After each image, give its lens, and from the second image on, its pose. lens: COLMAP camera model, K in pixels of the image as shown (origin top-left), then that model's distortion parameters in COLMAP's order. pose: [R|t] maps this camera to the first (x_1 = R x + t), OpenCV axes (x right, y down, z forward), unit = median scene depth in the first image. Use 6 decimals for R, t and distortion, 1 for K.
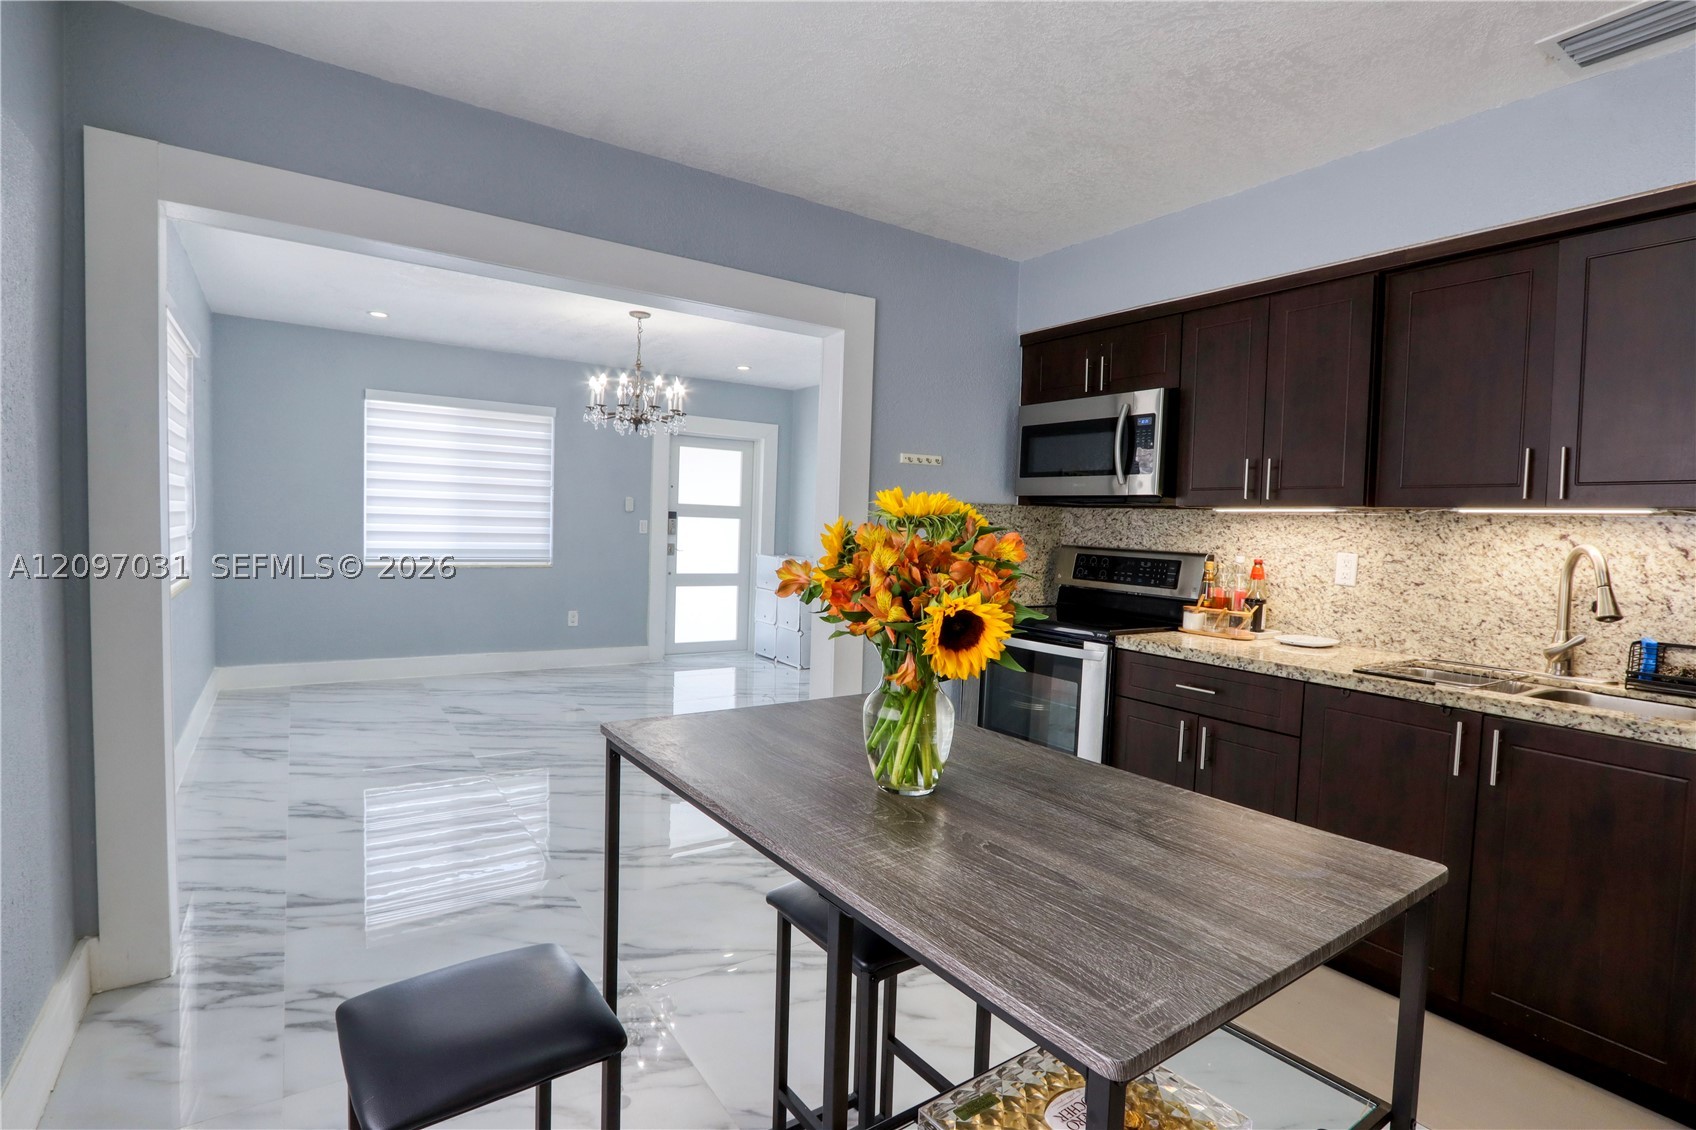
lens RADIAL K [[828.8, 0, 840.1], [0, 828.8, 563.5], [0, 0, 1]] dist [-0.015814, 0.000395]
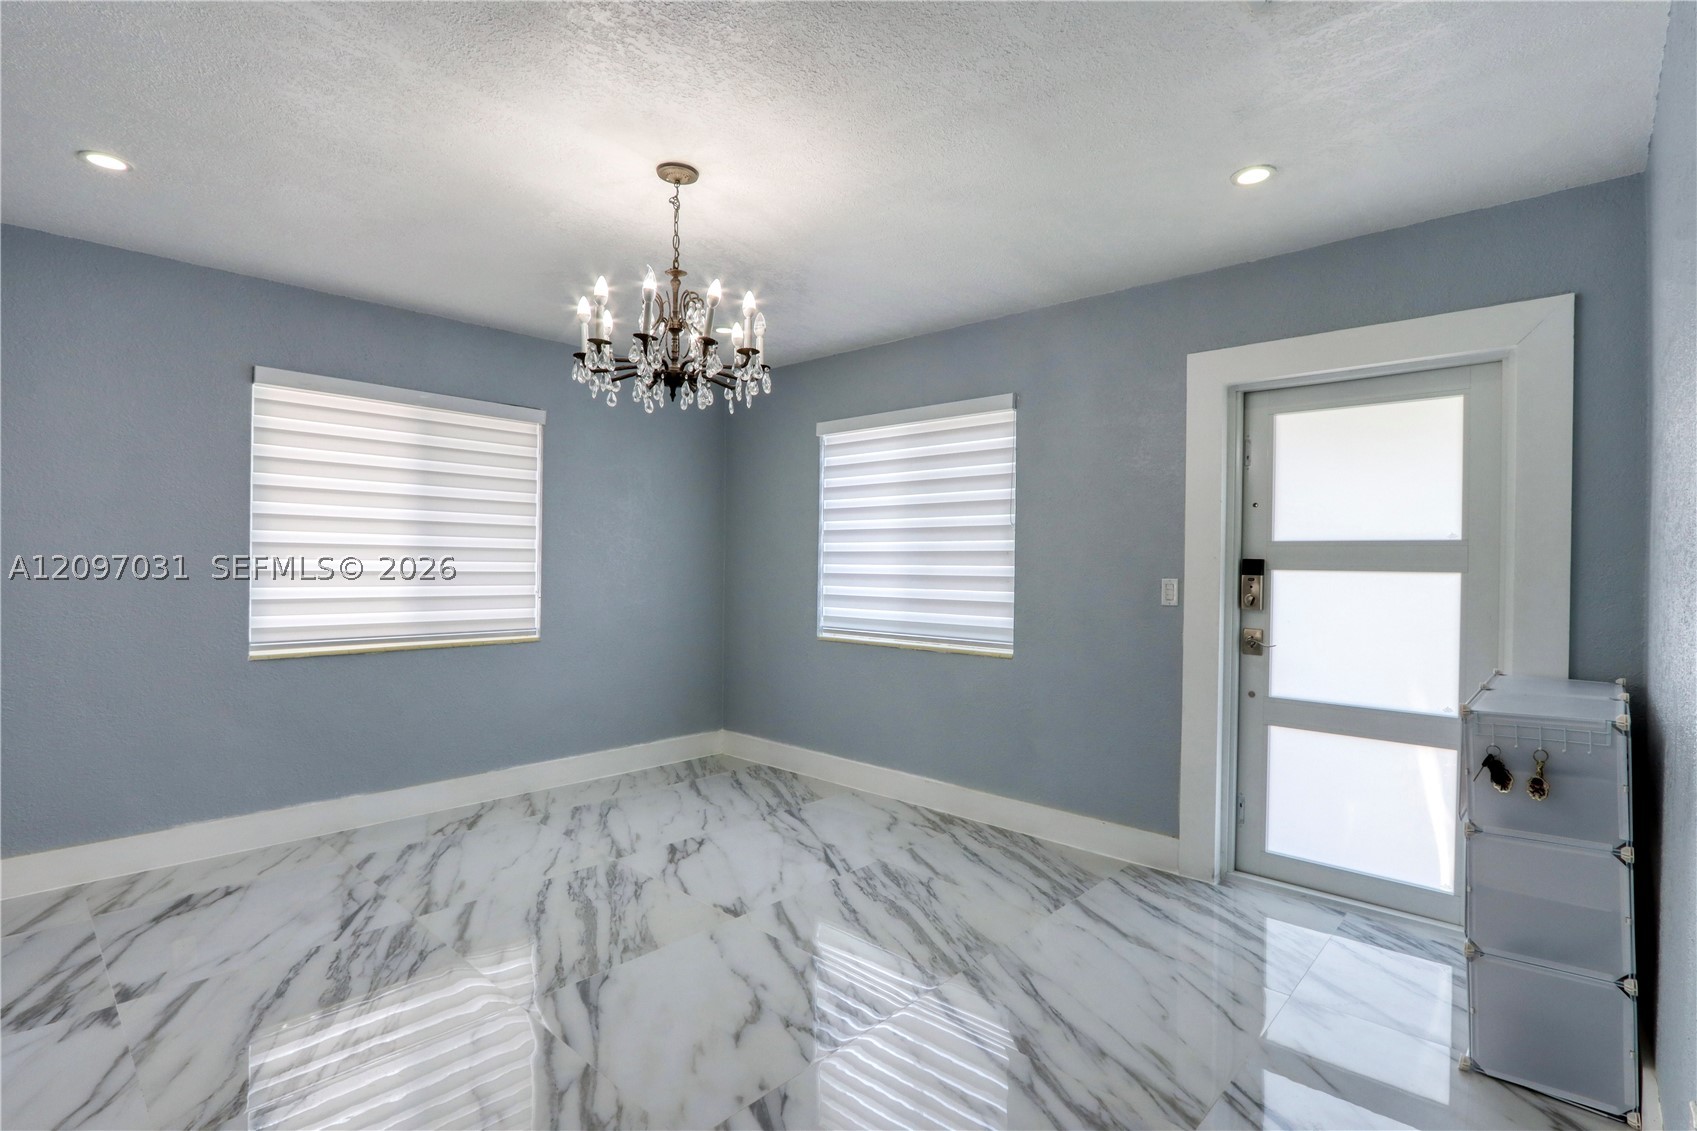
lens RADIAL K [[810.8, 0, 856.2], [0, 810.8, 561.7], [0, 0, 1]] dist [-0.013472, -0.000406]
pose [[0.232501, -0.031926, -0.972072, 0.397020], [-0.052564, 0.997588, -0.045336, -0.065781], [0.971175, 0.061636, 0.230262, 1.518688]]
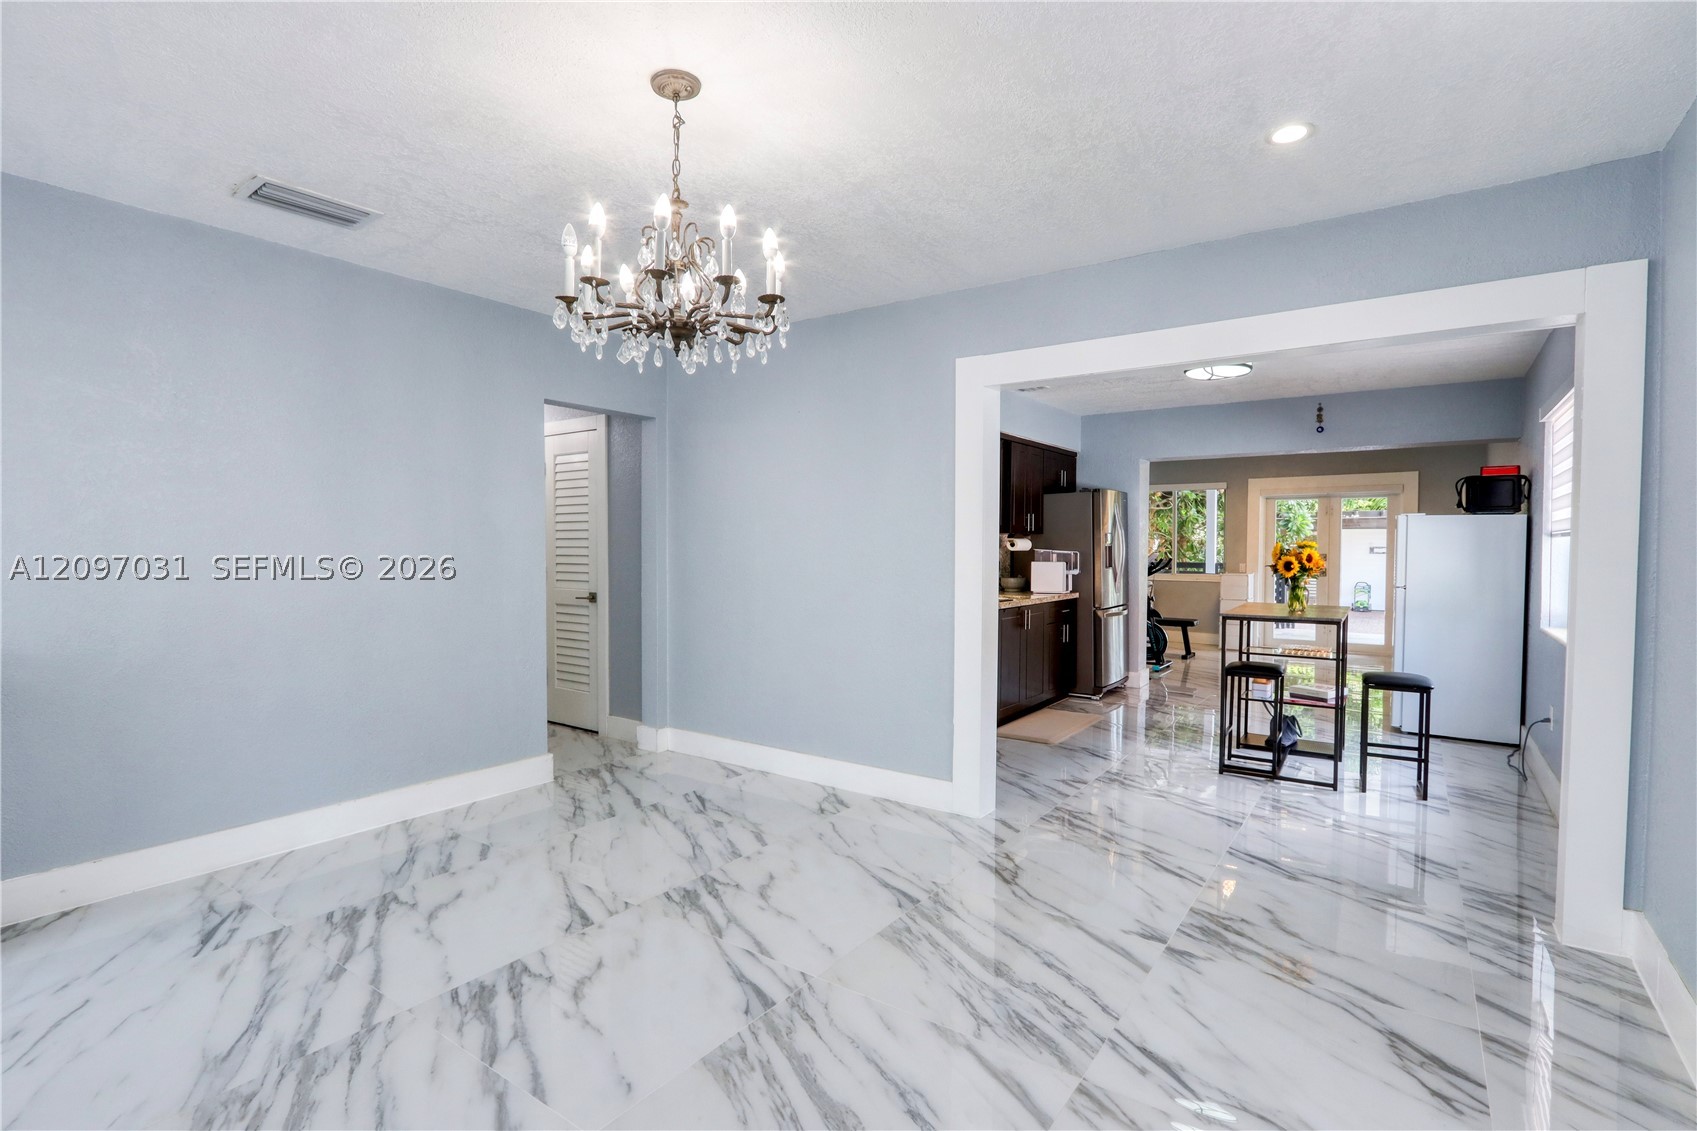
lens RADIAL K [[794.2, 0, 855.2], [0, 794.2, 561.6], [0, 0, 1]] dist [-0.017327, 0.000874]
pose [[-0.359674, -0.060355, 0.931124, -1.018974], [0.030155, 0.996633, 0.076250, -0.123860], [-0.932591, 0.055503, -0.356643, 1.619034]]
